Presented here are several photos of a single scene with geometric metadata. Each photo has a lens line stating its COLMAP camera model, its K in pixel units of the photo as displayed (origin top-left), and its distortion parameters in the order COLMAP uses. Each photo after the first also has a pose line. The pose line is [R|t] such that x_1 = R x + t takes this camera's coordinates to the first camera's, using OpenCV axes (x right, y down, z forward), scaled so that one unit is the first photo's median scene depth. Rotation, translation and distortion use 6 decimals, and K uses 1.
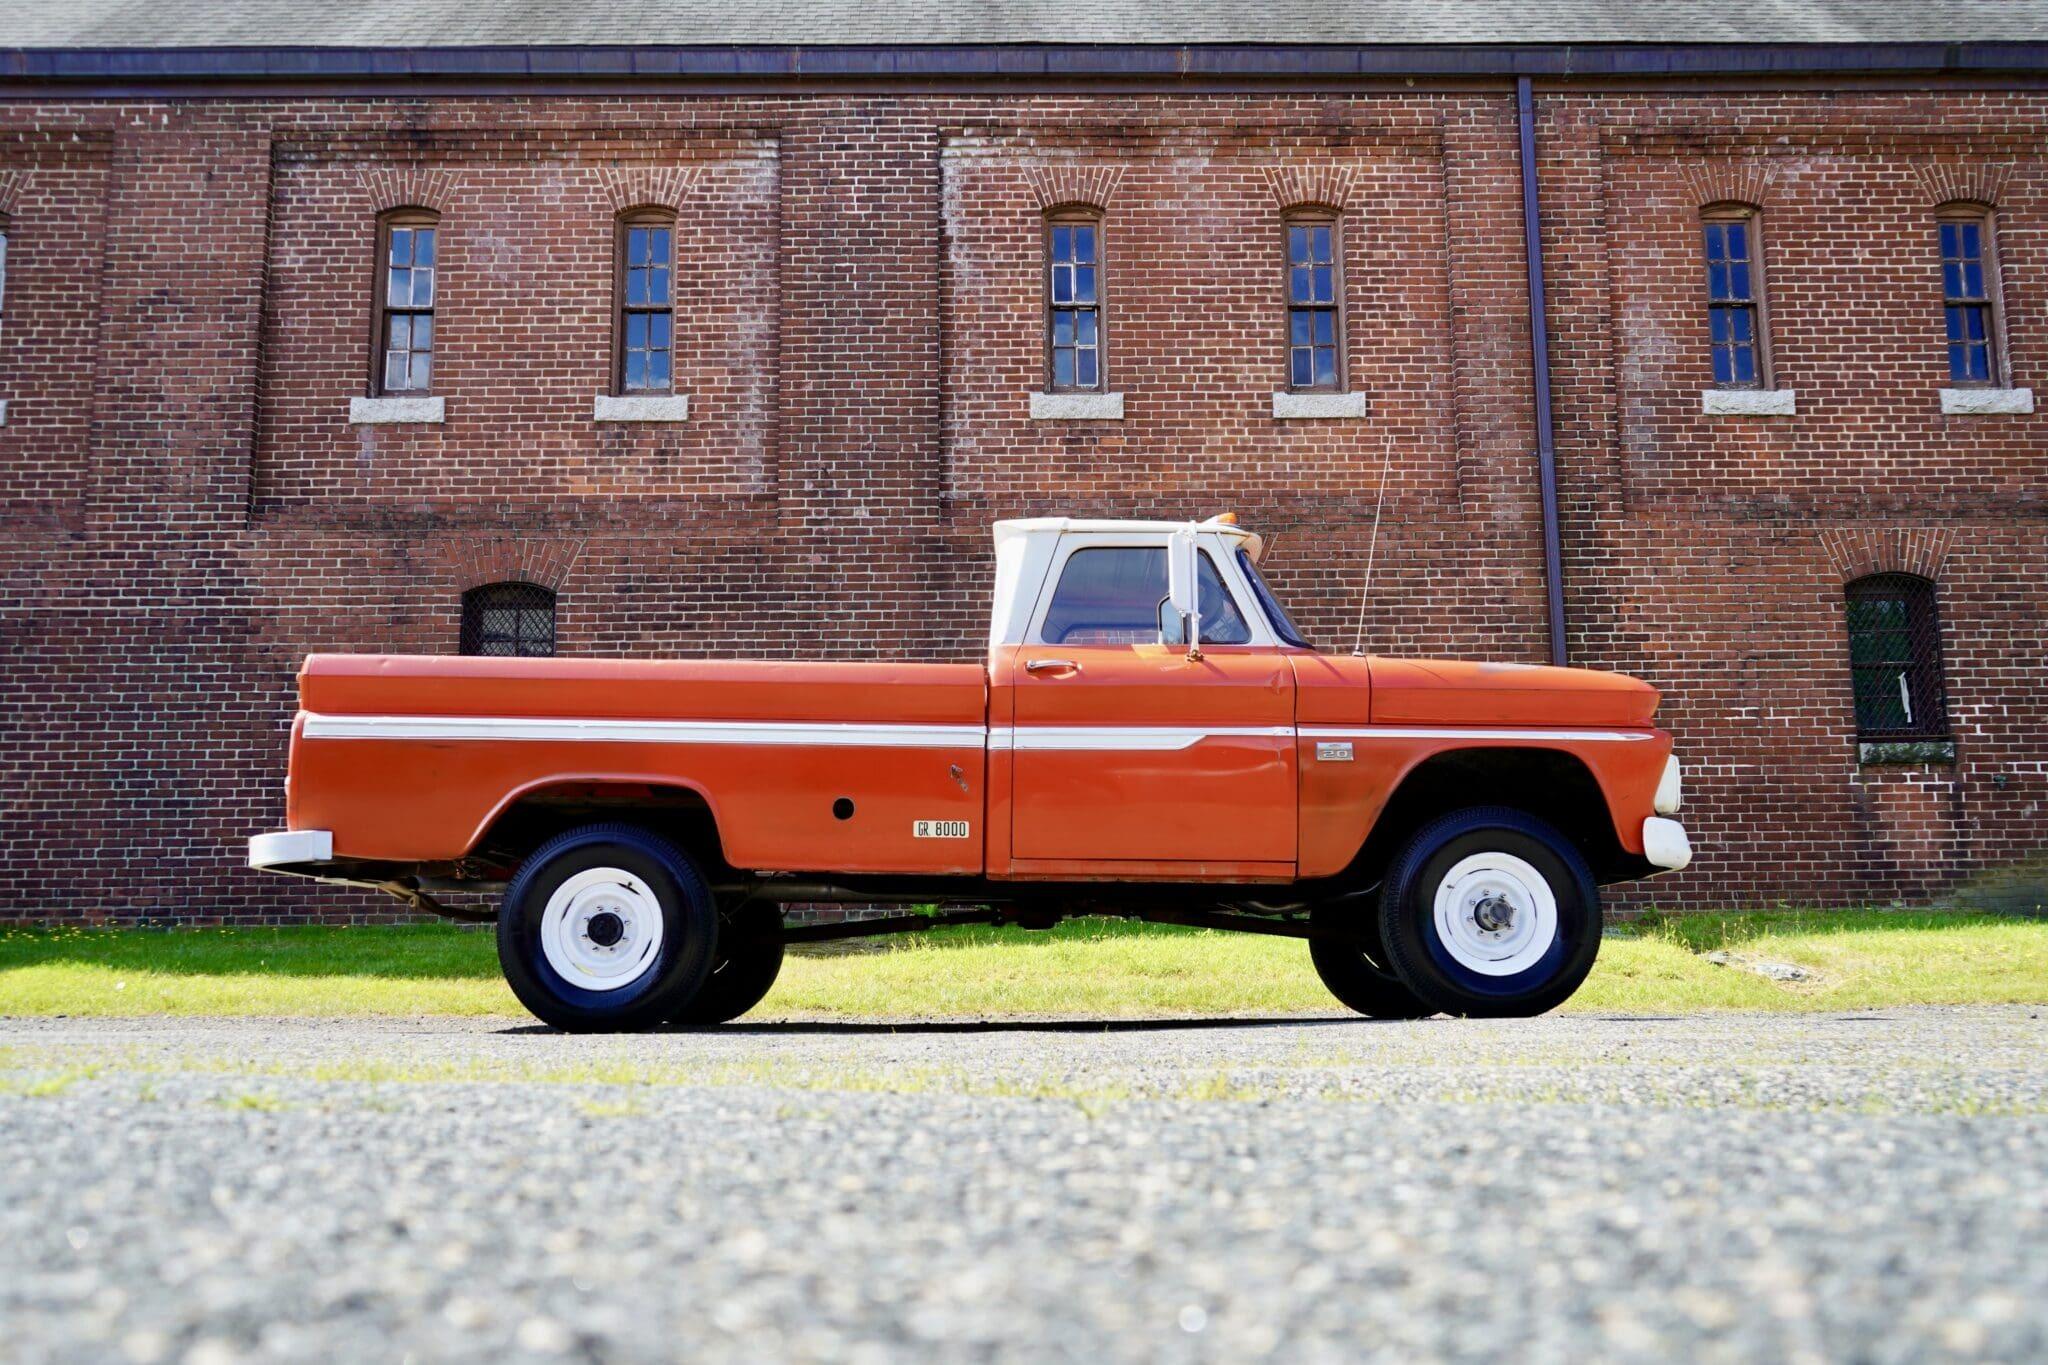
lens RADIAL K [[1667.0, 0, 1030.2], [0, 1667.0, 683.8], [0, 0, 1]] dist [-0.011671, 0.018597]
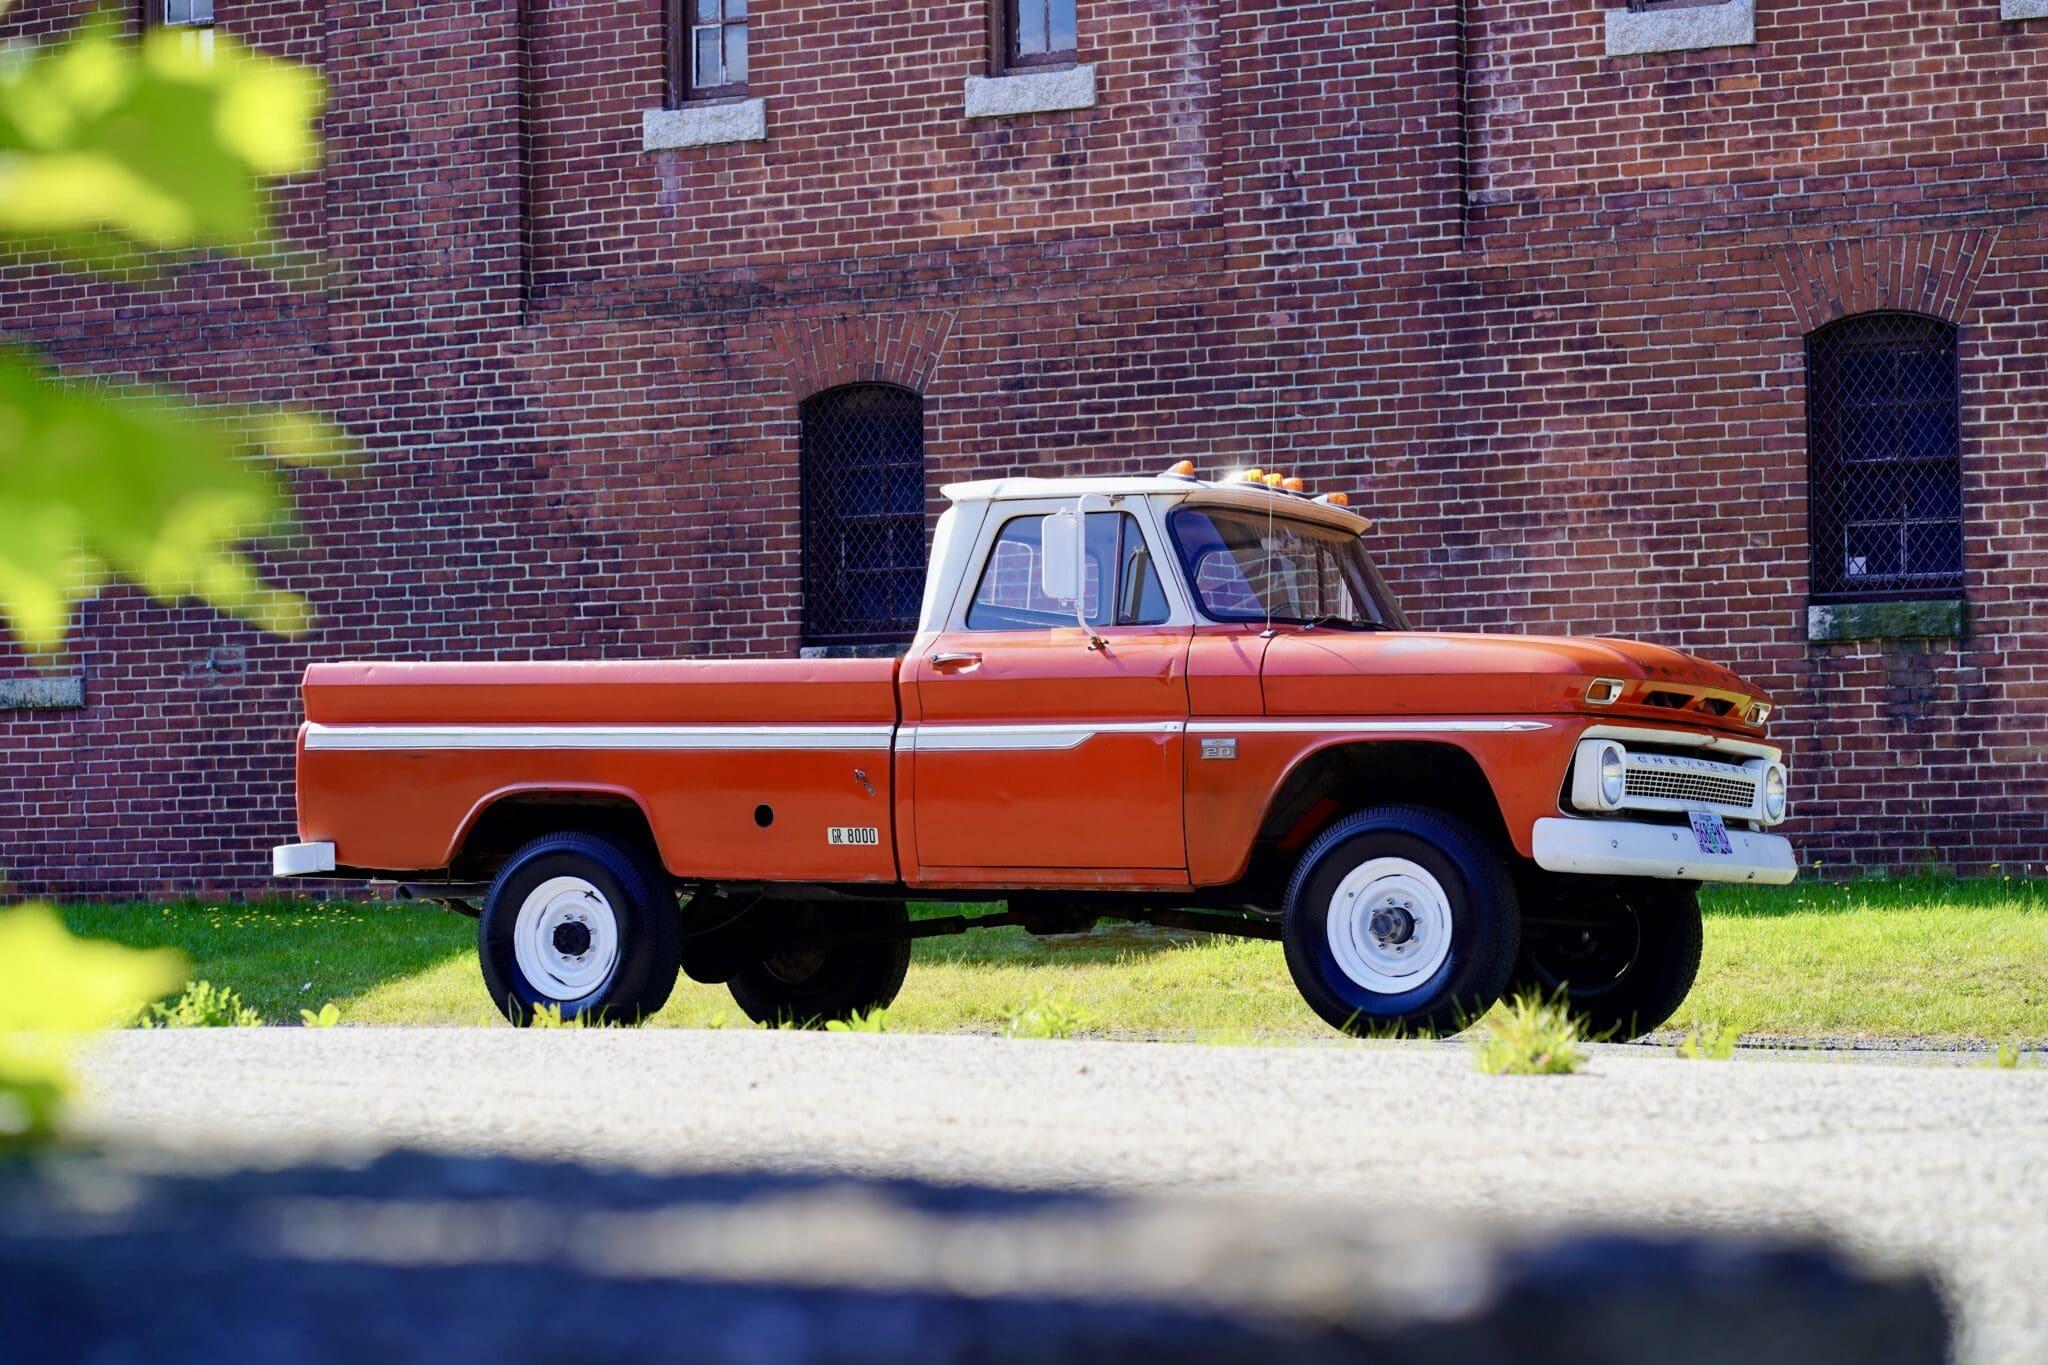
lens RADIAL K [[4810.0, 0, 1034.4], [0, 4810.0, 690.3], [0, 0, 1]] dist [-0.023430, 0.000000]
pose [[0.881019, -0.021499, -0.472591, 0.635520], [0.079204, 0.991570, 0.102547, -0.127721], [0.466403, -0.127777, 0.875295, -0.641152]]
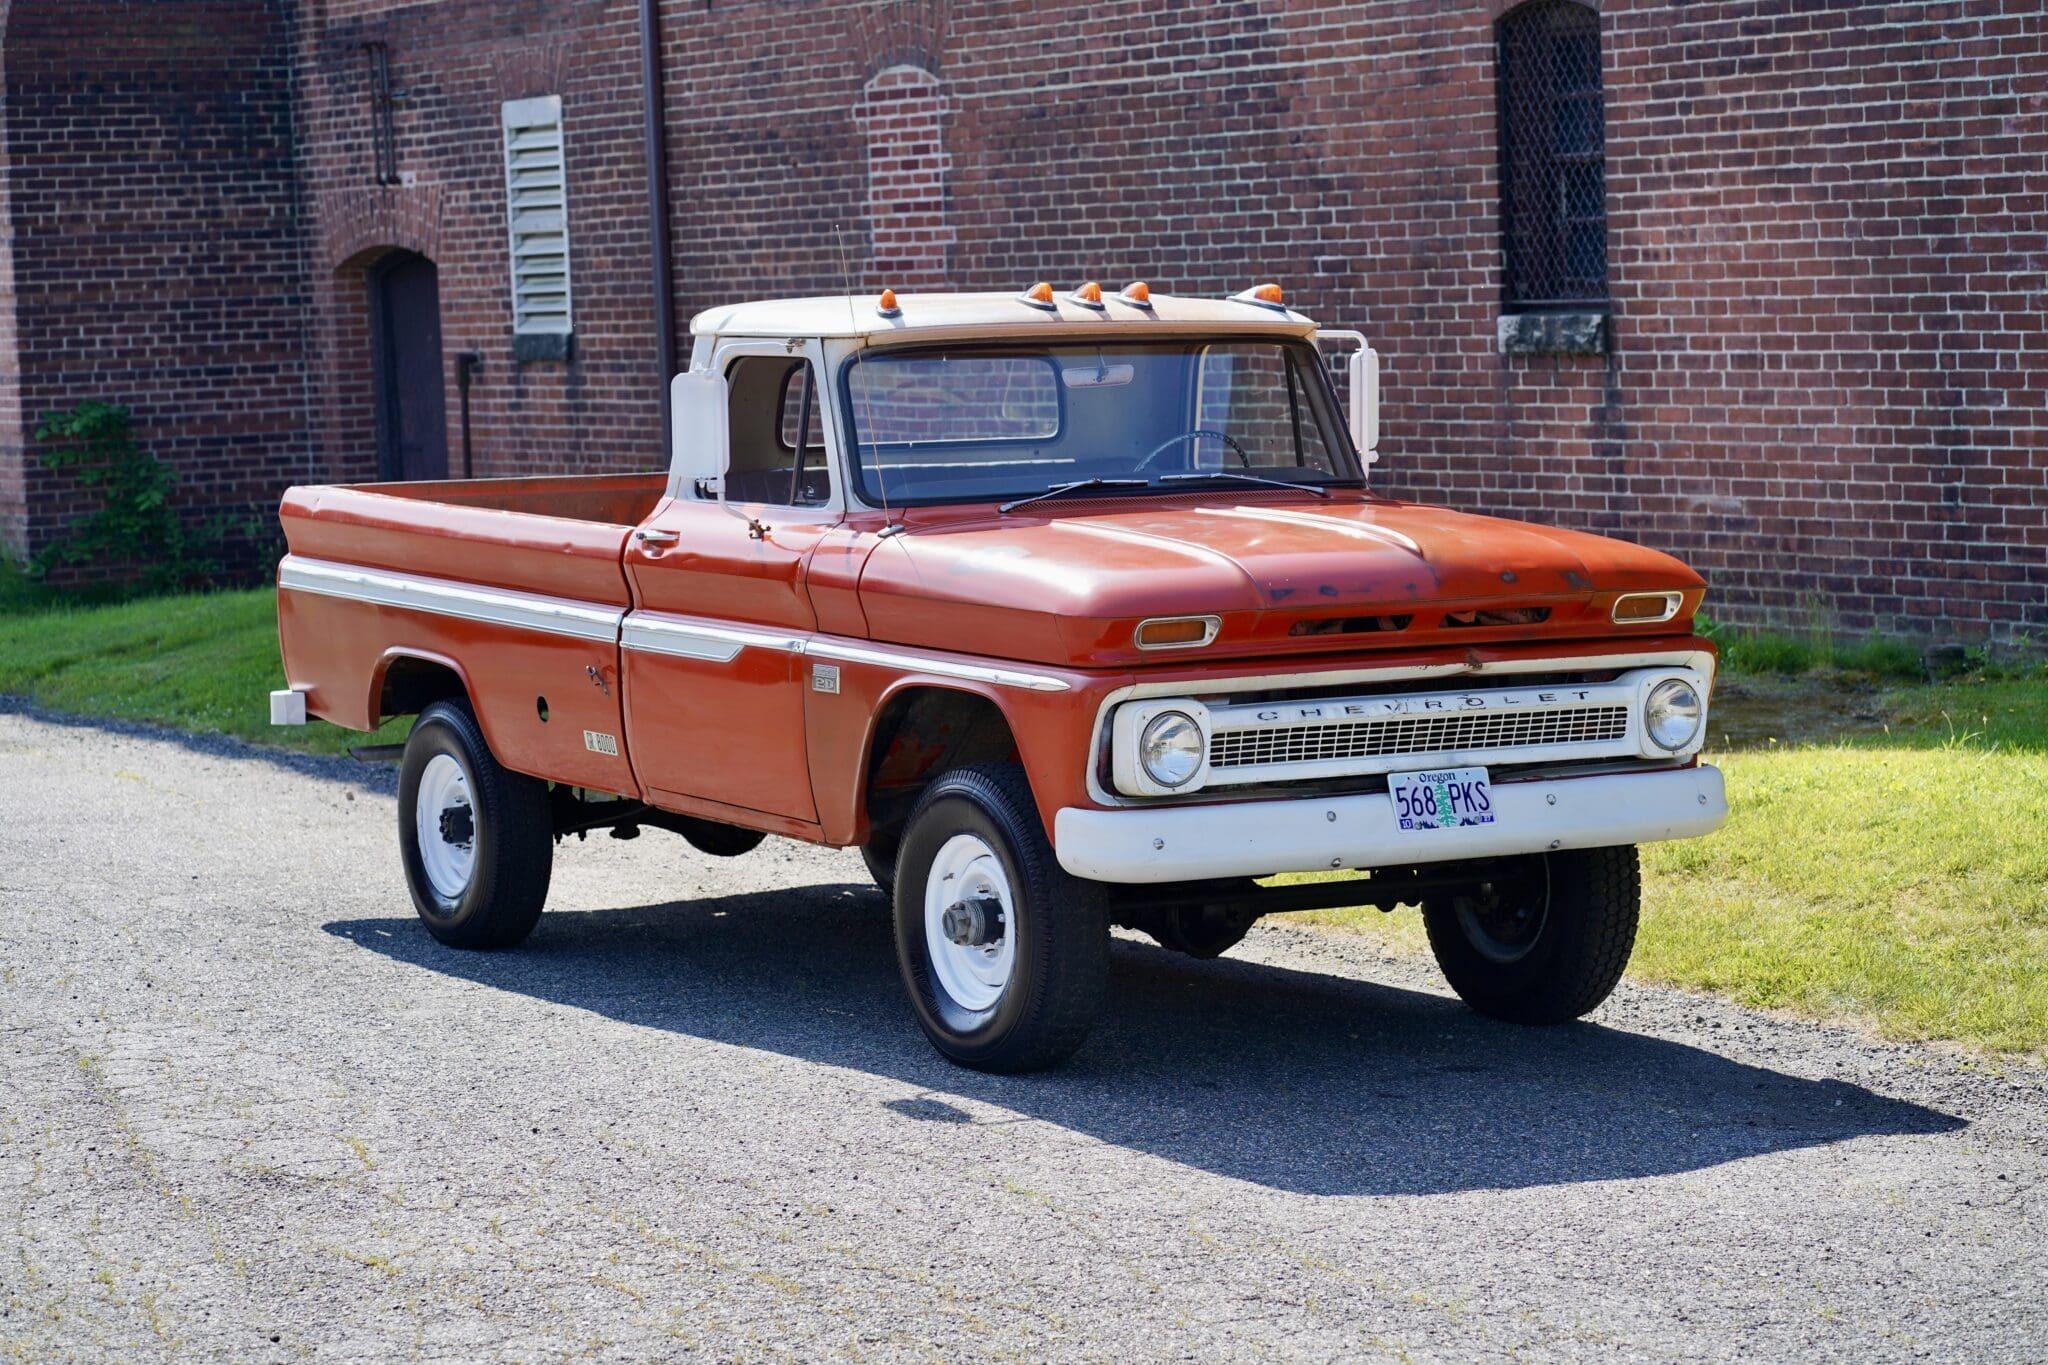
lens RADIAL K [[4854.0, 0, 956.3], [0, 4854.0, 632.9], [0, 0, 1]] dist [-0.092971, 0.000000]
pose [[0.507131, 0.055831, -0.860059, 0.953077], [0.168672, 0.972174, 0.162566, -0.146641], [0.845203, -0.227510, 0.483603, 0.018240]]
